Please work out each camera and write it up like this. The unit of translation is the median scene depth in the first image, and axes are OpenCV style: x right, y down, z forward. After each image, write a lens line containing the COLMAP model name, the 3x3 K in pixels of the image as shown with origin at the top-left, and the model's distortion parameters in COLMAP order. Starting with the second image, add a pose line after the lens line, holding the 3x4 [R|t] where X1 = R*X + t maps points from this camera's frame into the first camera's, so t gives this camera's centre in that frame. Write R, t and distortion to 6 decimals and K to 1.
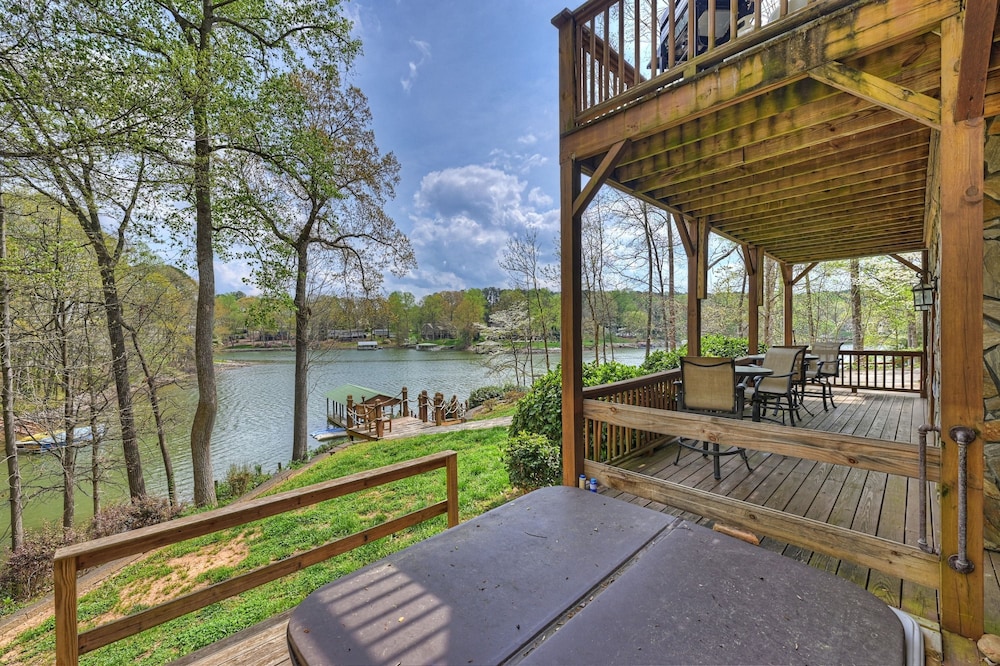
lens RADIAL K [[403.3, 0, 500.0], [0, 403.3, 333.0], [0, 0, 1]] dist [-0.000428, 0.000038]
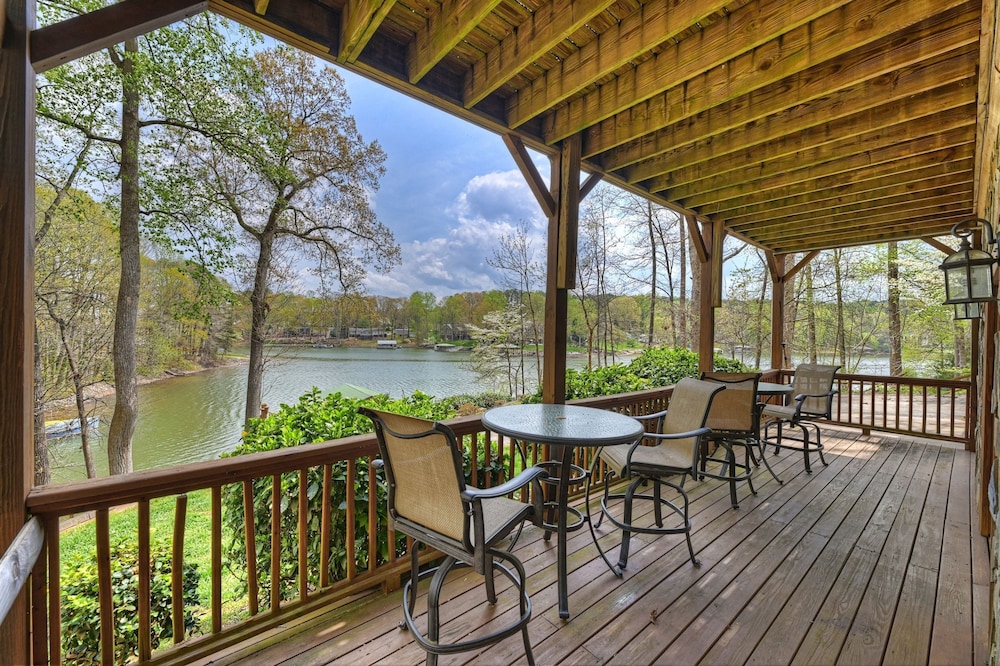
lens RADIAL K [[401.5, 0, 503.4], [0, 401.5, 331.4], [0, 0, 1]] dist [0.000536, 0.000074]
pose [[0.998237, 0.026363, -0.053171, 0.089611], [-0.026868, 0.999600, -0.008807, -0.003281], [0.052918, 0.010220, 0.998547, 0.084712]]
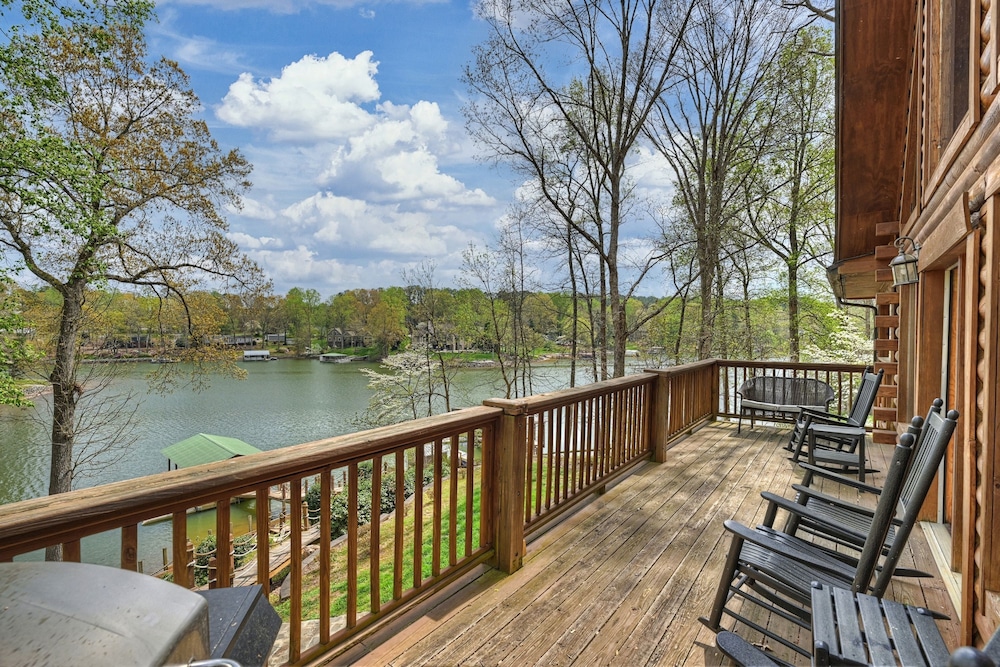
lens RADIAL K [[459.0, 0, 501.8], [0, 459.0, 330.8], [0, 0, 1]] dist [0.002655, -0.000077]
pose [[0.987838, 0.012164, 0.155009, 0.081245], [-0.011522, 0.999921, -0.005042, -0.118513], [-0.155058, 0.003194, 0.987900, 0.100274]]
